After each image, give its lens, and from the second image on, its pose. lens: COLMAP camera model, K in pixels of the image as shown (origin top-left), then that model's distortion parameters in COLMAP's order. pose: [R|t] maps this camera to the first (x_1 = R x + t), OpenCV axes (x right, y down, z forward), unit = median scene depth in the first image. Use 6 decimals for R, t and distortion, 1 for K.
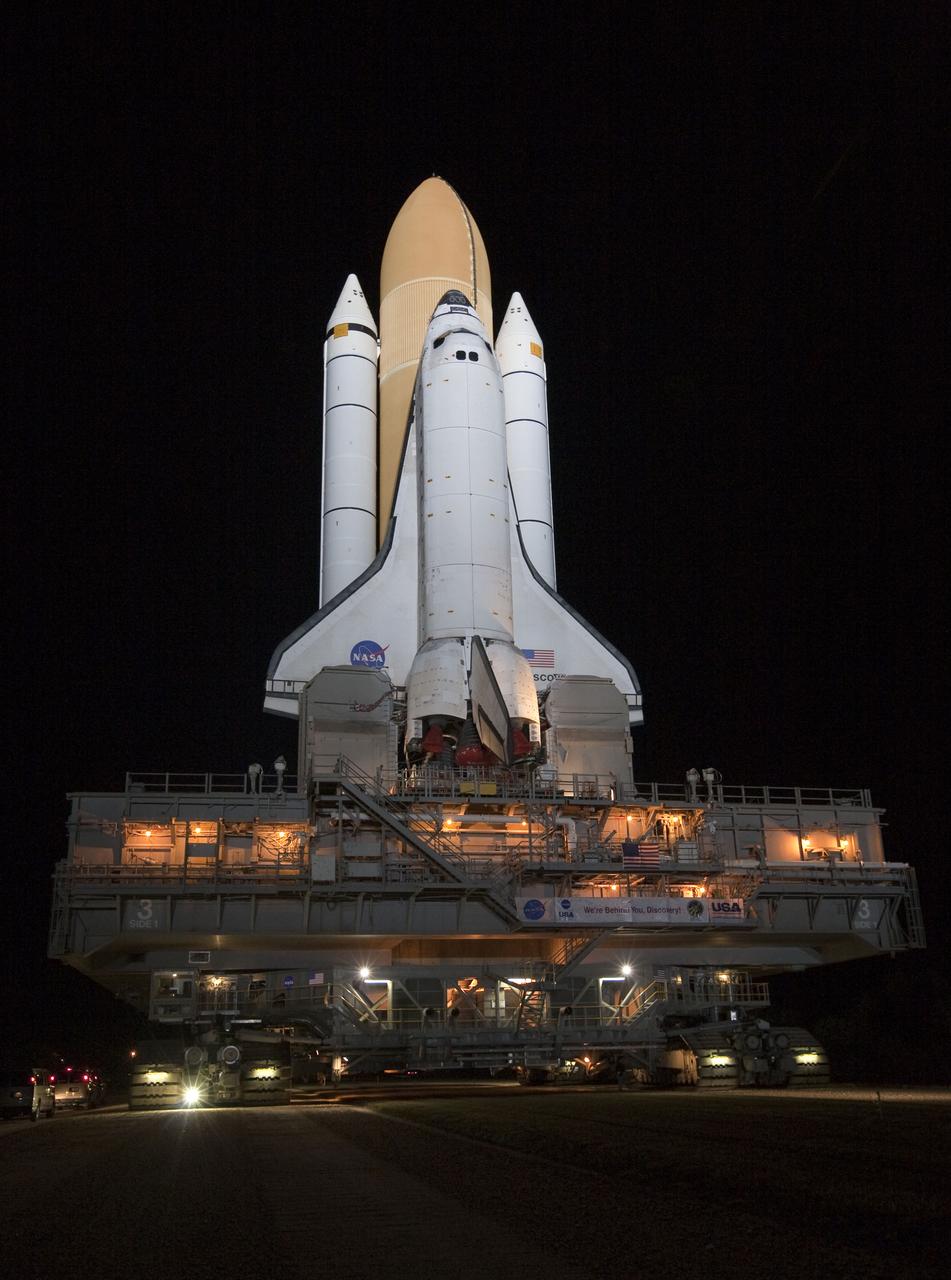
lens RADIAL K [[1130.3, 0, 468.1], [0, 1130.3, 695.1], [0, 0, 1]] dist [-0.014071, -0.011504]
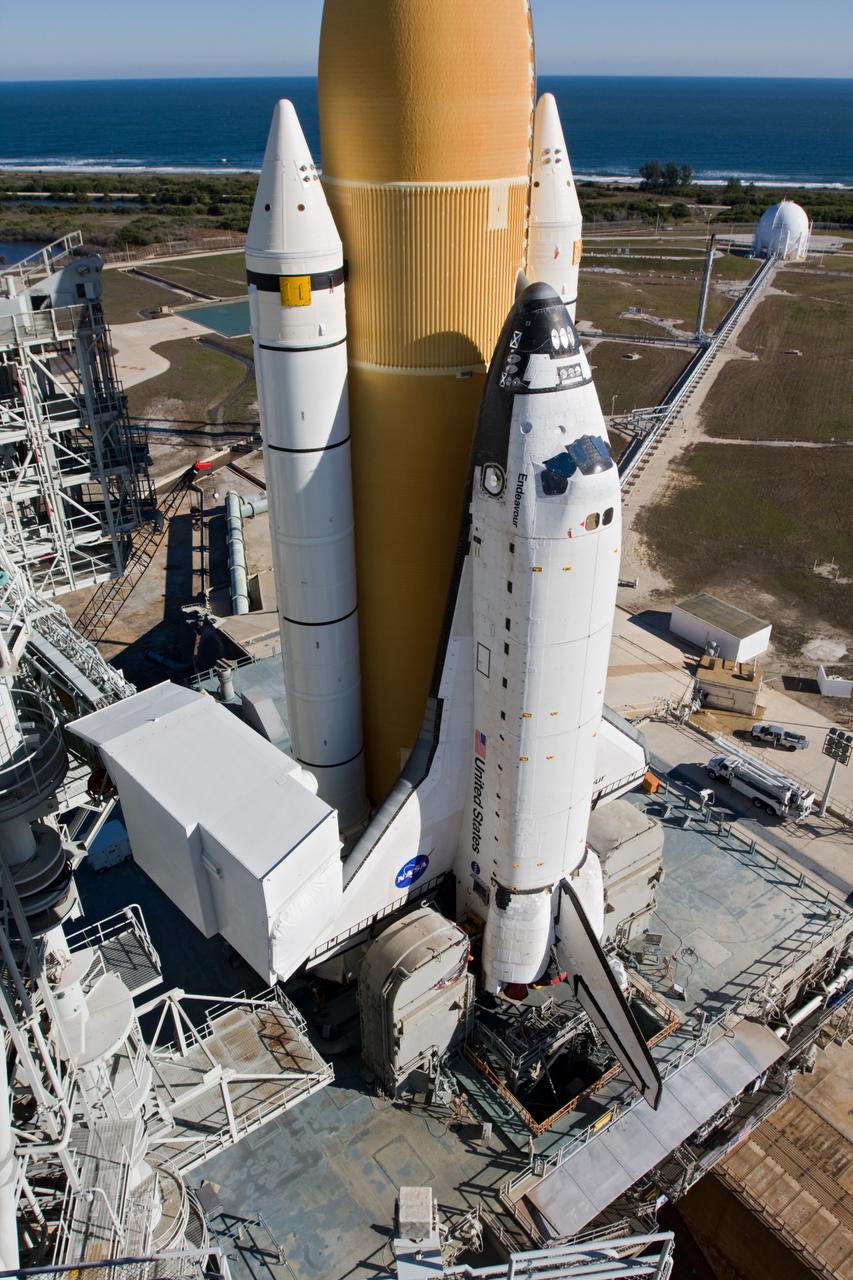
lens RADIAL K [[943.1, 0, 418.5], [0, 943.1, 667.7], [0, 0, 1]] dist [-0.033154, 0.005479]
pose [[0.902730, -0.213562, 0.373457, -0.365255], [-0.150261, 0.656892, 0.738860, -0.751097], [-0.403114, -0.723107, 0.560906, 0.862759]]
